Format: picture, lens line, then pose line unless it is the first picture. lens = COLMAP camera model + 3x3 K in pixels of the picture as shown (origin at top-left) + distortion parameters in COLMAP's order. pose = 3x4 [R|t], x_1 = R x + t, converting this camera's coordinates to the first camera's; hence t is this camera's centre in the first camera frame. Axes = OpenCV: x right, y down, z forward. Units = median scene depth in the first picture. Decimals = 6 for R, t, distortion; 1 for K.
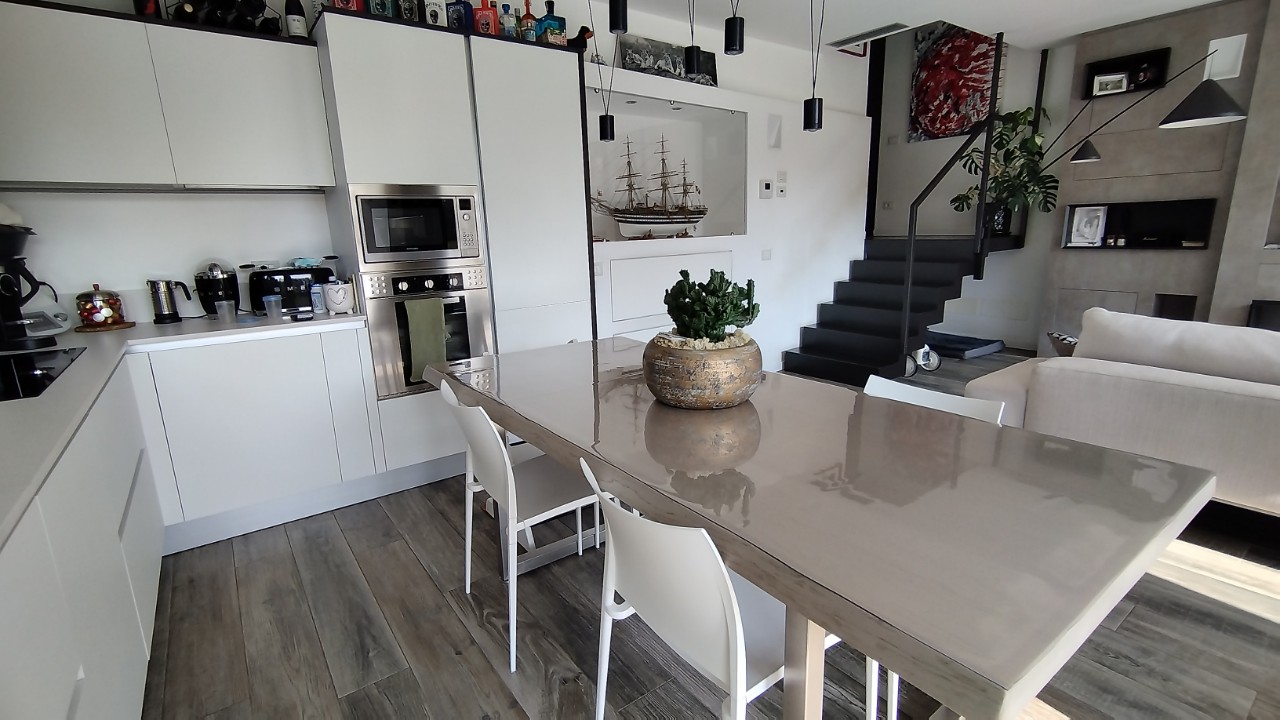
lens RADIAL K [[584.6, 0, 633.8], [0, 584.6, 364.2], [0, 0, 1]] dist [0.002230, 0.000208]
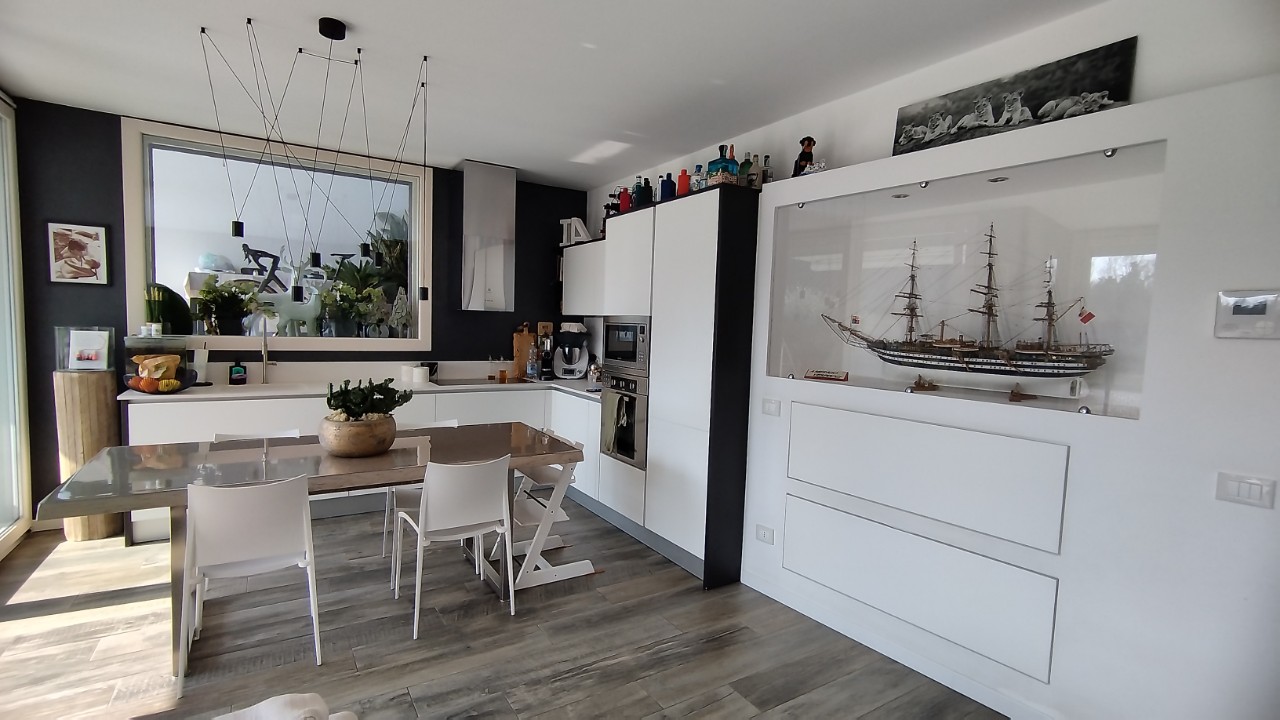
lens RADIAL K [[584.6, 0, 633.8], [0, 584.6, 364.2], [0, 0, 1]] dist [0.002230, 0.000208]
pose [[-0.078552, 0.101065, -0.991774, 0.697477], [-0.255806, 0.959495, 0.118037, -0.241119], [0.963532, 0.262974, -0.049517, 0.736651]]
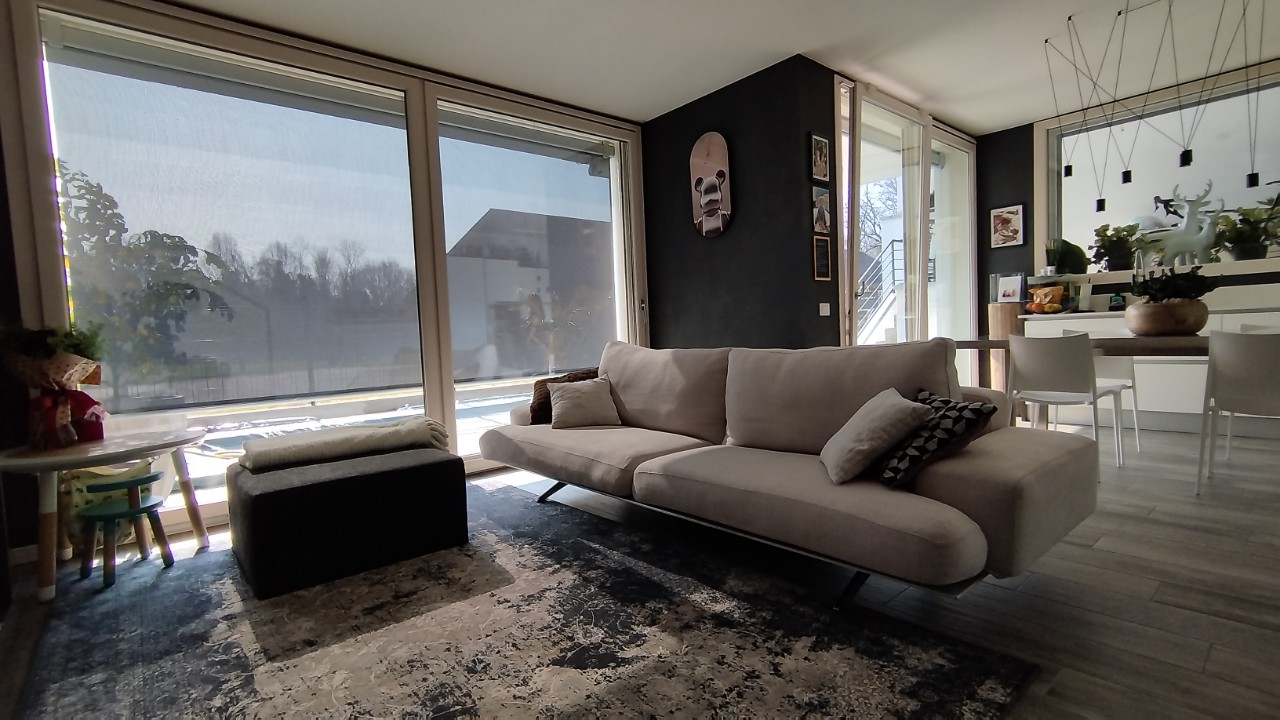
lens RADIAL K [[587.5, 0, 634.0], [0, 587.5, 365.5], [0, 0, 1]] dist [-0.000746, 0.000477]
pose [[-0.994728, 0.077875, -0.066715, 0.814950], [0.056288, 0.958479, 0.279553, -0.199840], [0.085715, 0.274324, -0.957809, 1.116068]]
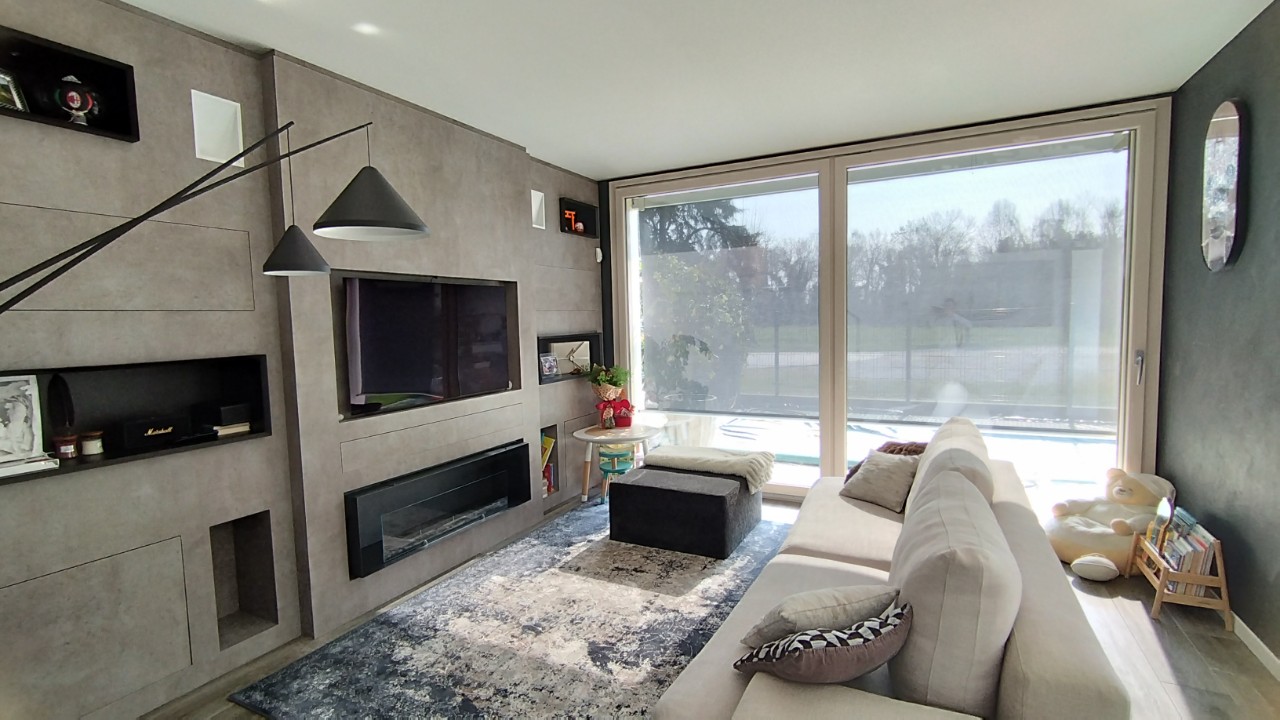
lens RADIAL K [[584.6, 0, 633.8], [0, 584.6, 364.2], [0, 0, 1]] dist [0.002230, 0.000208]
pose [[-0.440491, -0.027213, 0.897344, 0.275530], [0.238649, 0.960028, 0.146263, -0.271420], [-0.865456, 0.278578, -0.416390, 0.925684]]
